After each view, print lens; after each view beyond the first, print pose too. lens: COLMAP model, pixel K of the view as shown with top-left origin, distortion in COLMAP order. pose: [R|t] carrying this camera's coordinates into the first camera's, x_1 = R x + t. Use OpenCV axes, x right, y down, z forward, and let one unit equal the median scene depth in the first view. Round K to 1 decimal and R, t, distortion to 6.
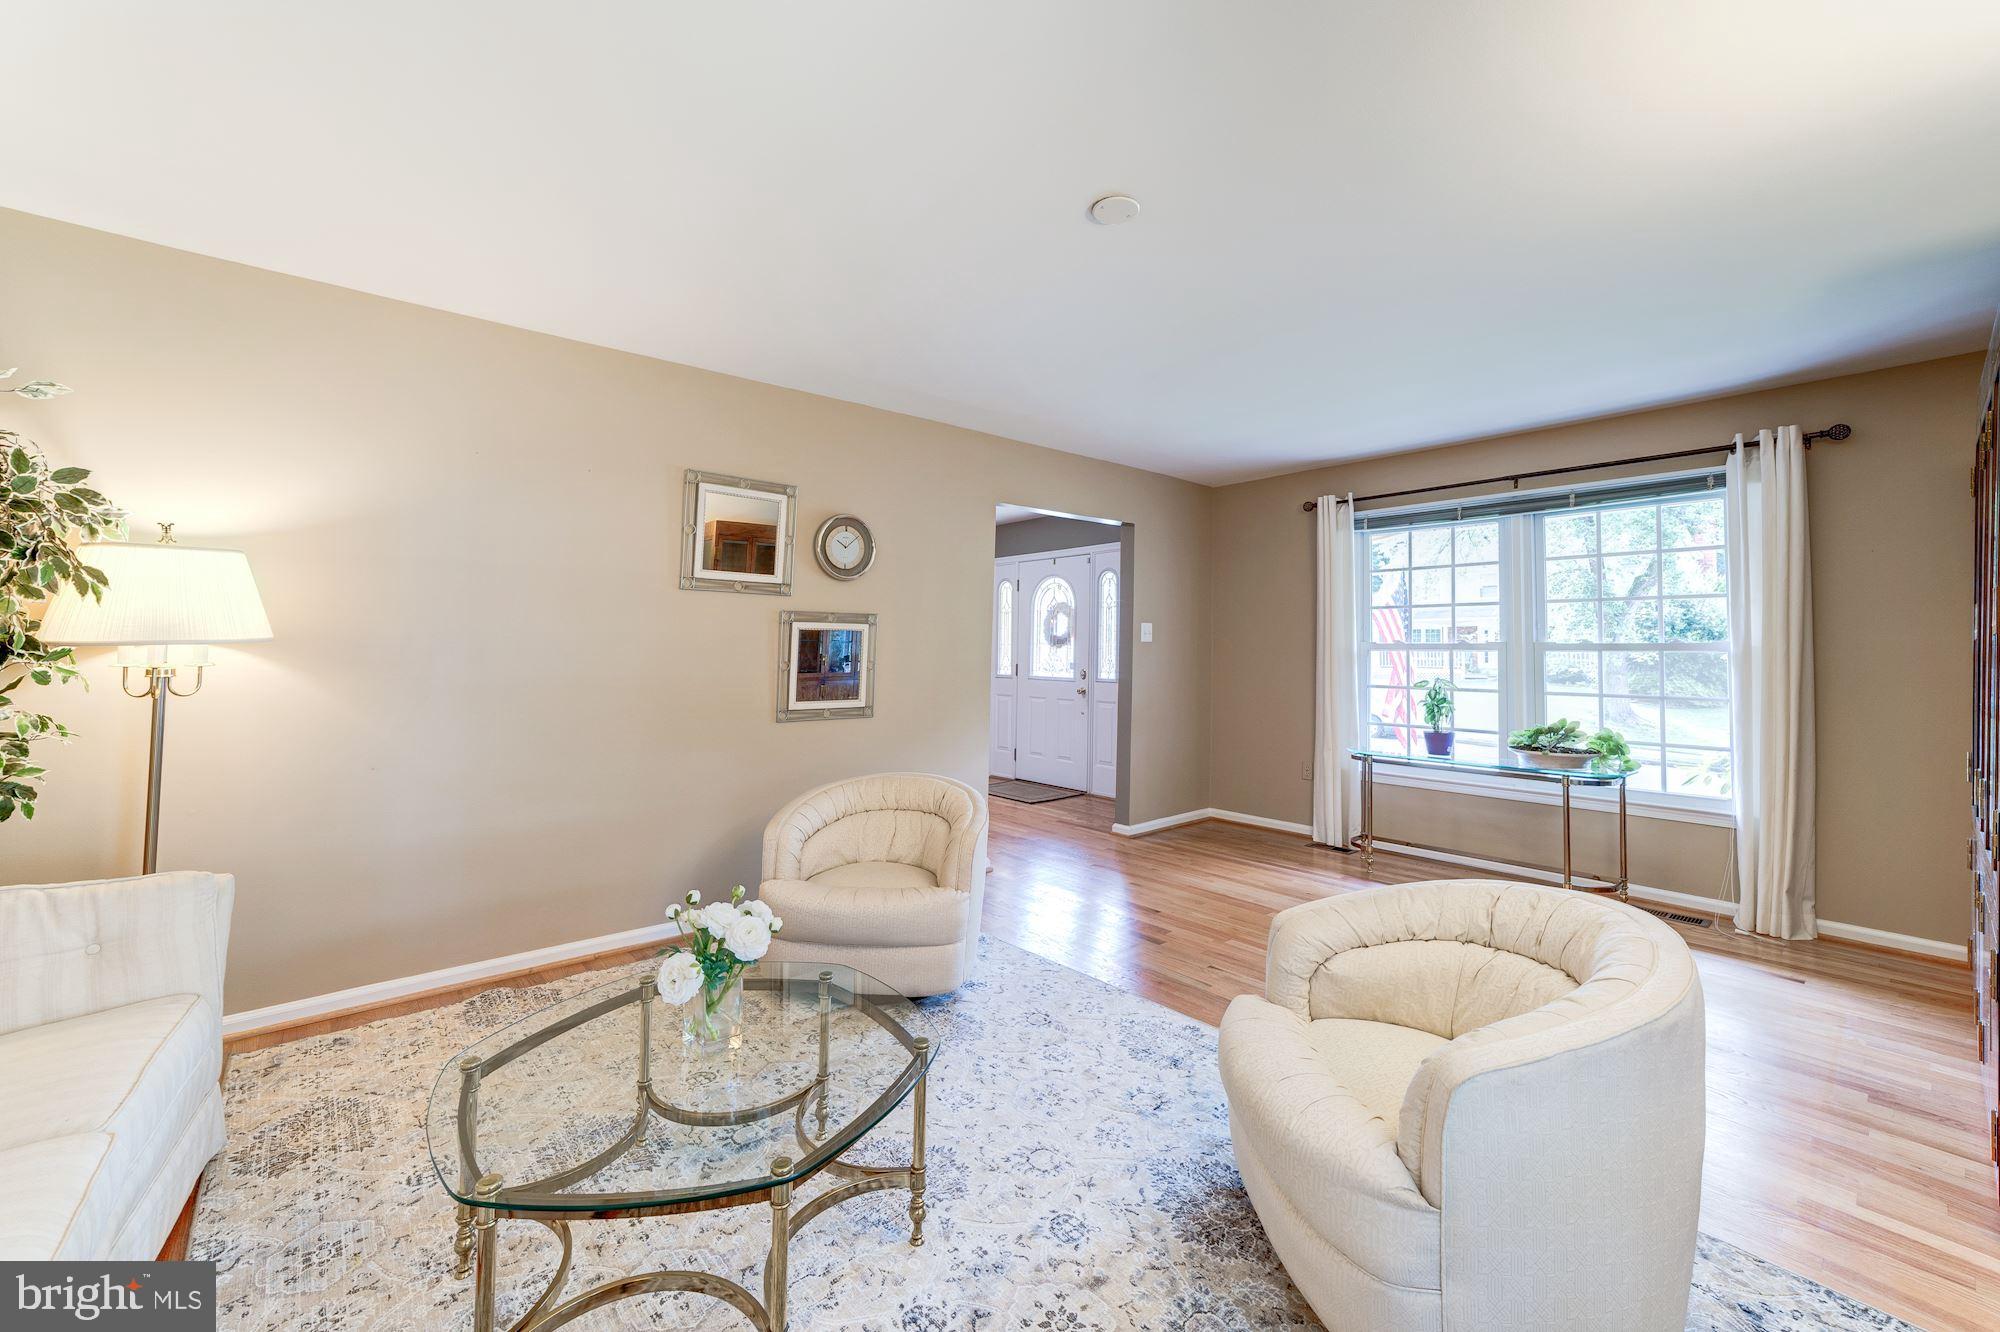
lens RADIAL K [[768.9, 0, 989.4], [0, 768.9, 669.9], [0, 0, 1]] dist [-0.014635, 0.009924]
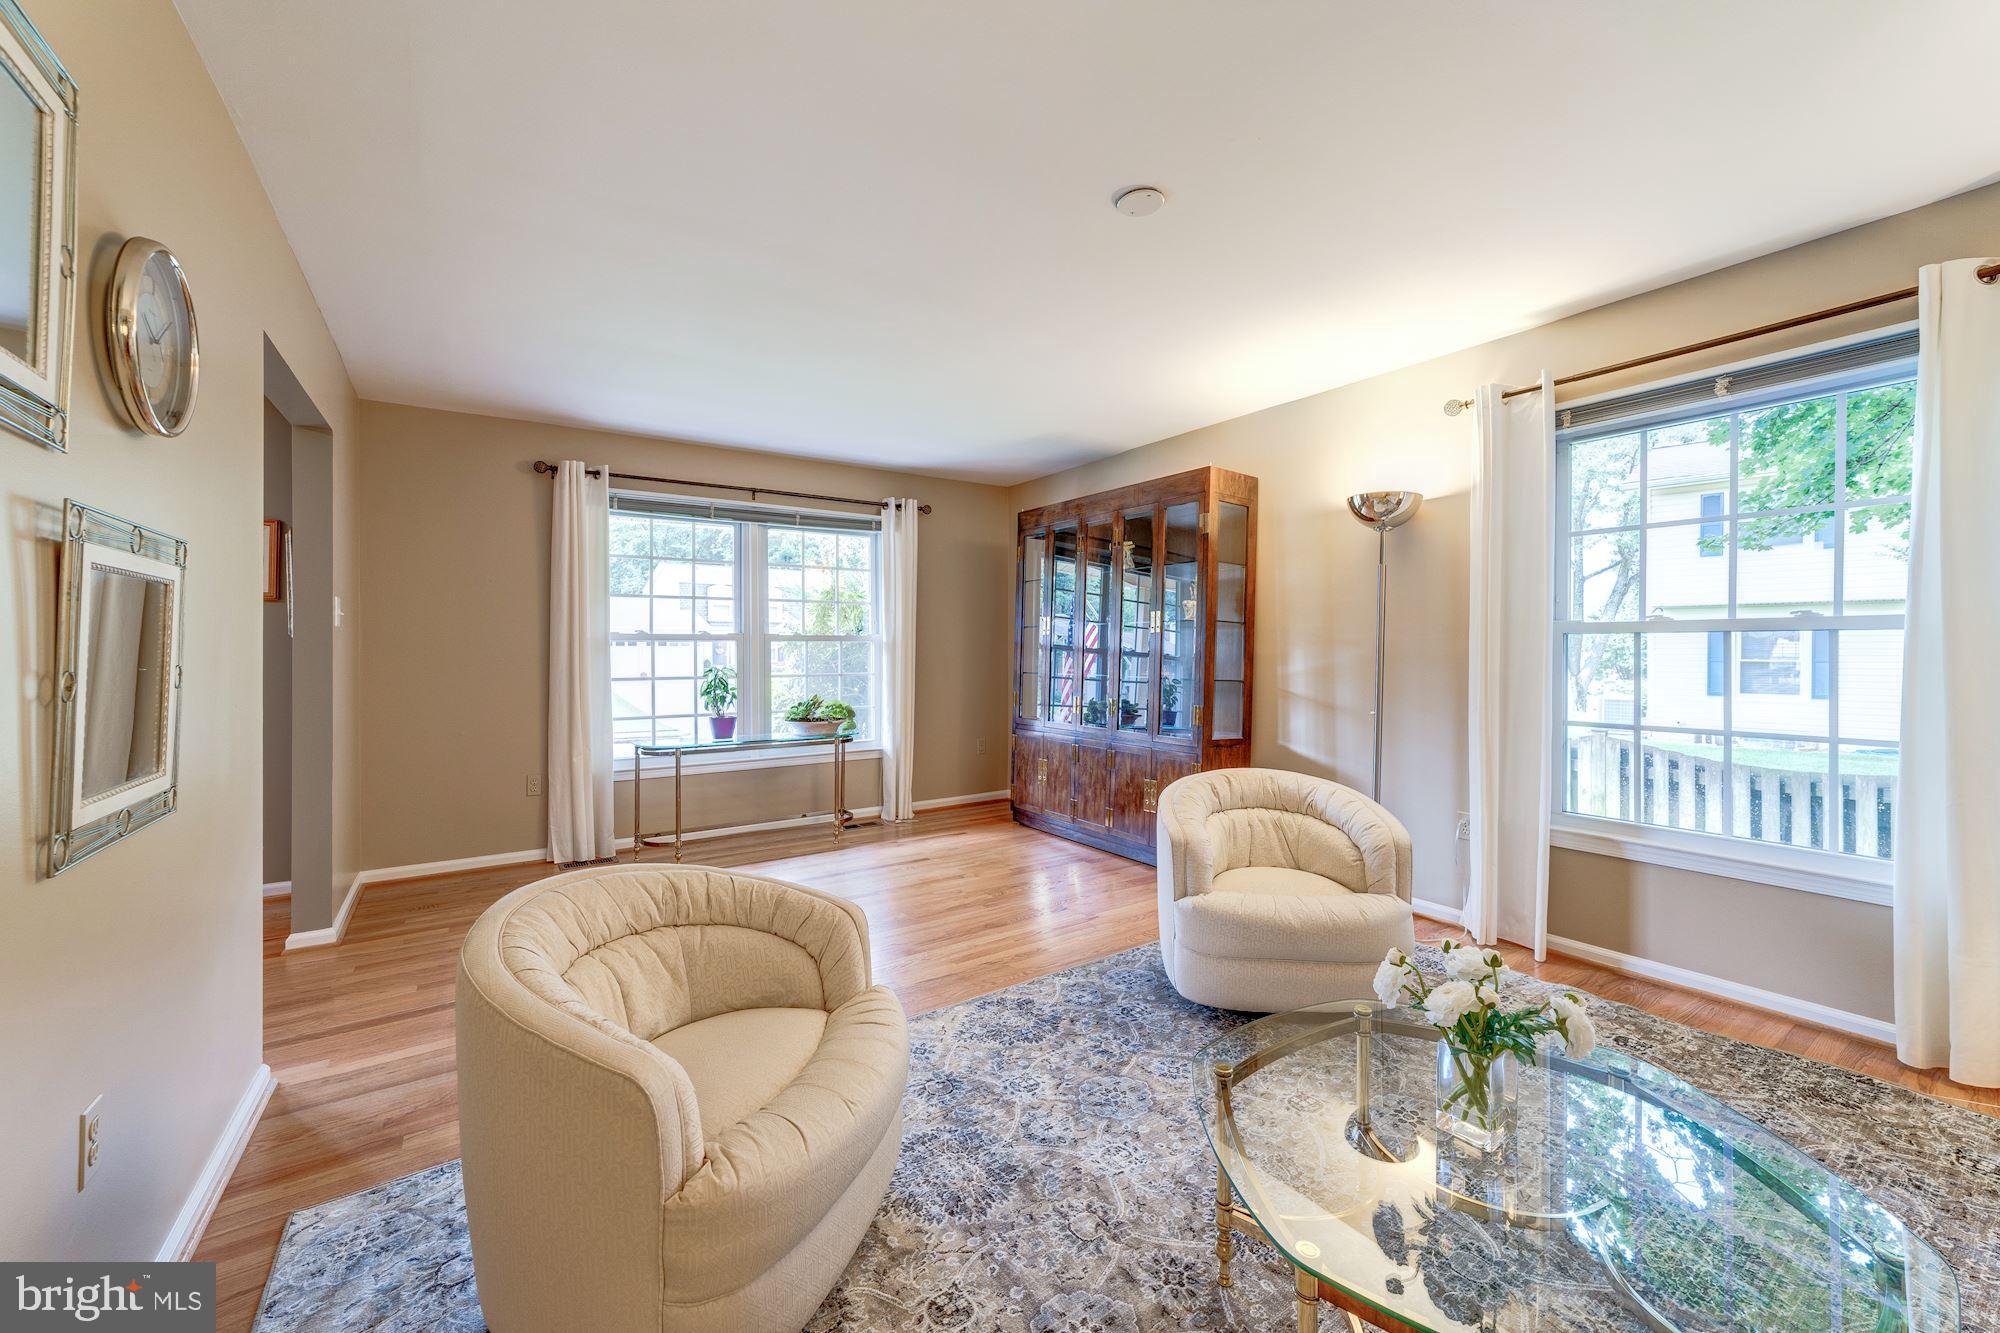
lens RADIAL K [[768.9, 0, 989.4], [0, 768.9, 670.4], [0, 0, 1]] dist [-0.014635, 0.009924]
pose [[0.135138, -0.039679, 0.990032, -0.370981], [0.024280, 0.999030, 0.036726, -0.012301], [-0.990529, 0.019075, 0.135971, 0.435790]]
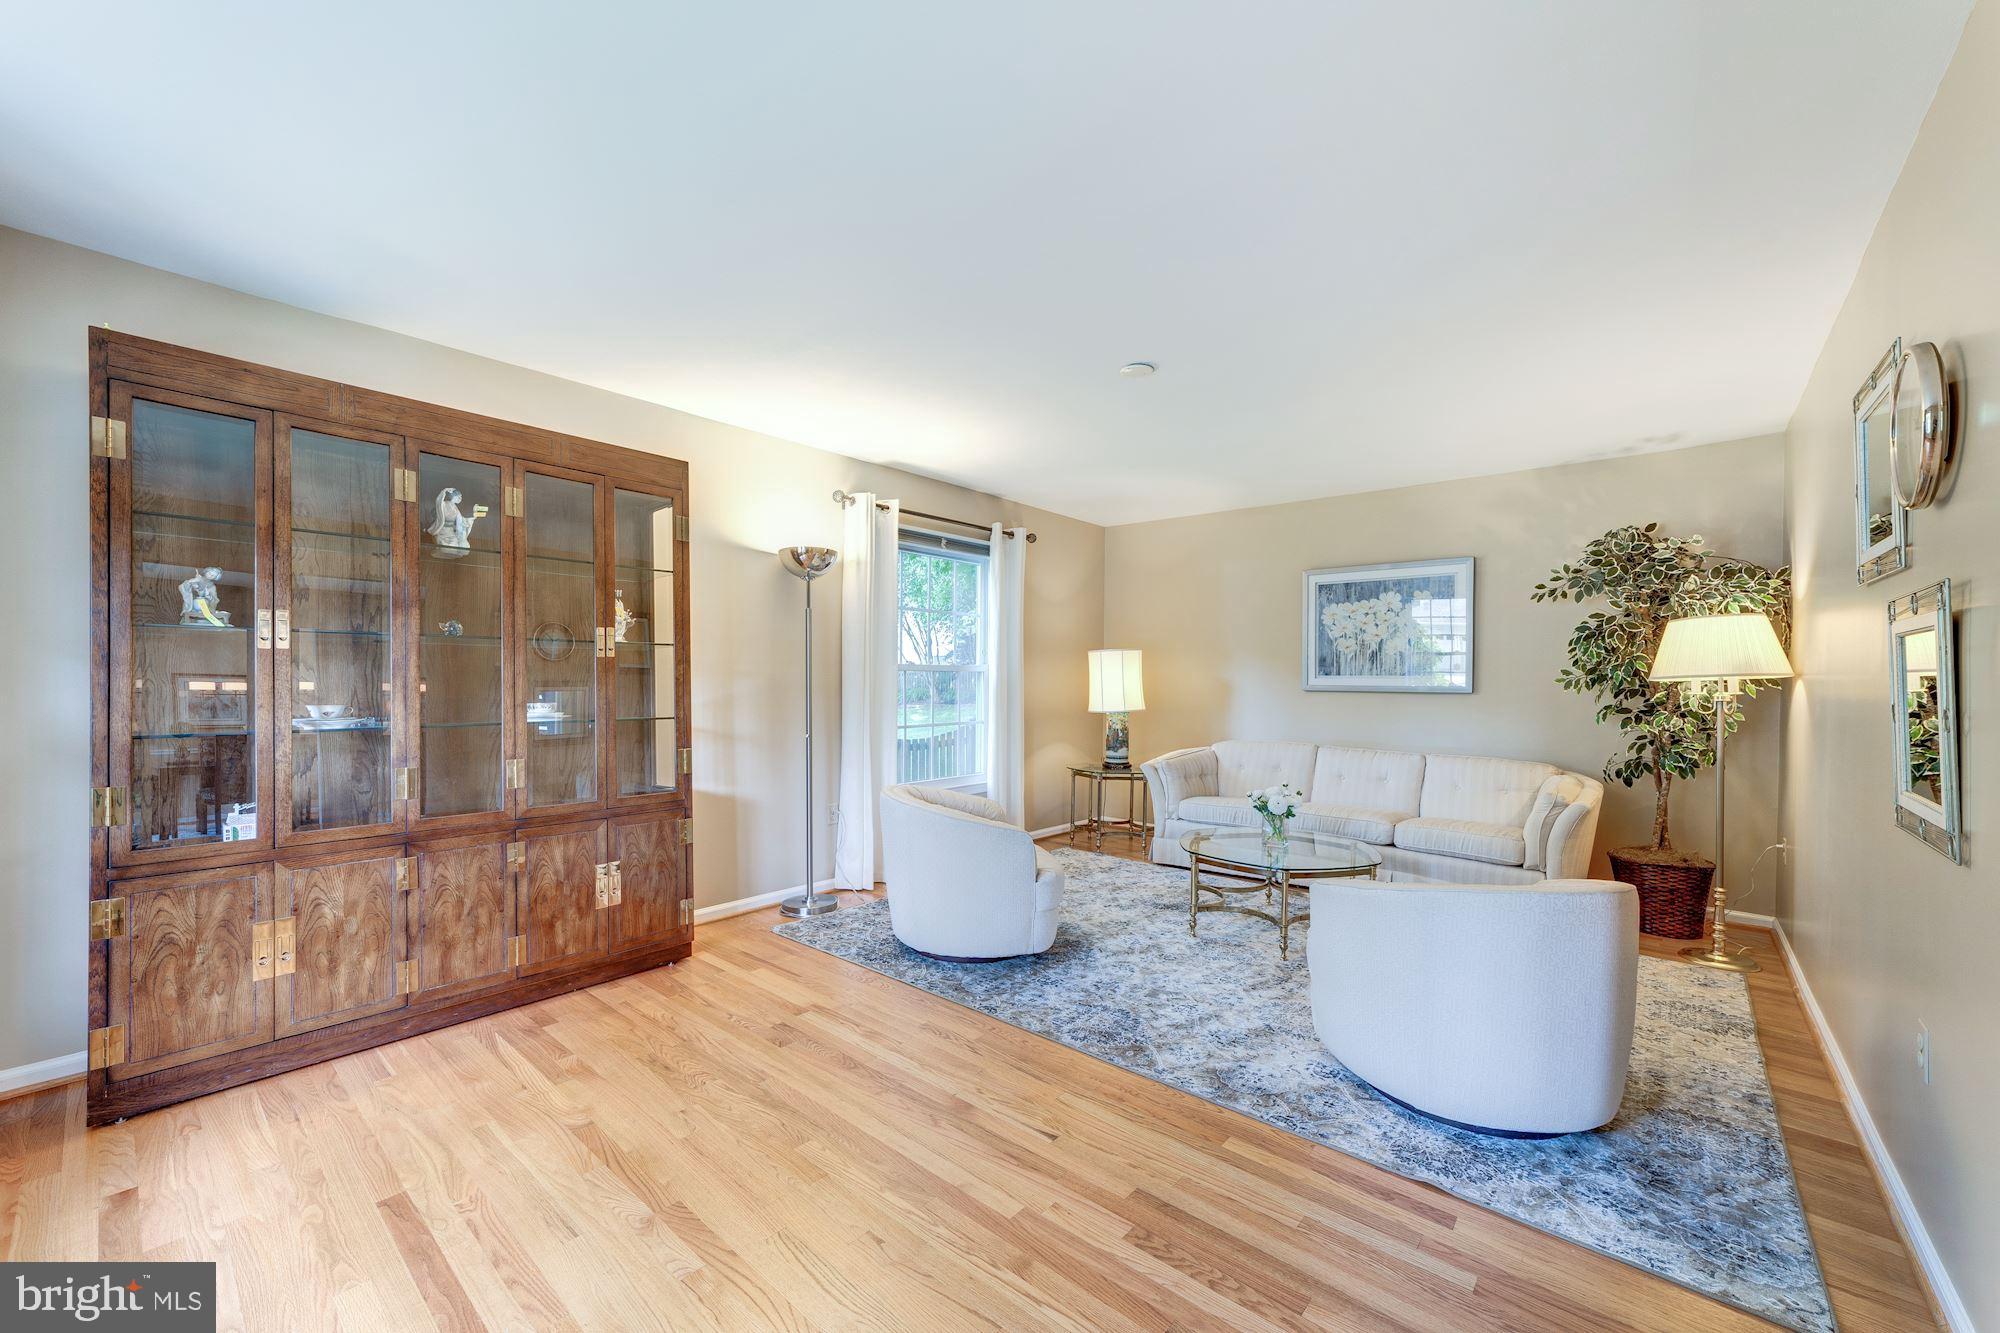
lens RADIAL K [[768.9, 0, 989.4], [0, 768.9, 670.4], [0, 0, 1]] dist [-0.014635, 0.009924]
pose [[-0.994082, -0.015684, -0.107498, 0.272378], [-0.016341, 0.999853, 0.005231, -0.015018], [0.107400, 0.006956, -0.994192, 1.018457]]
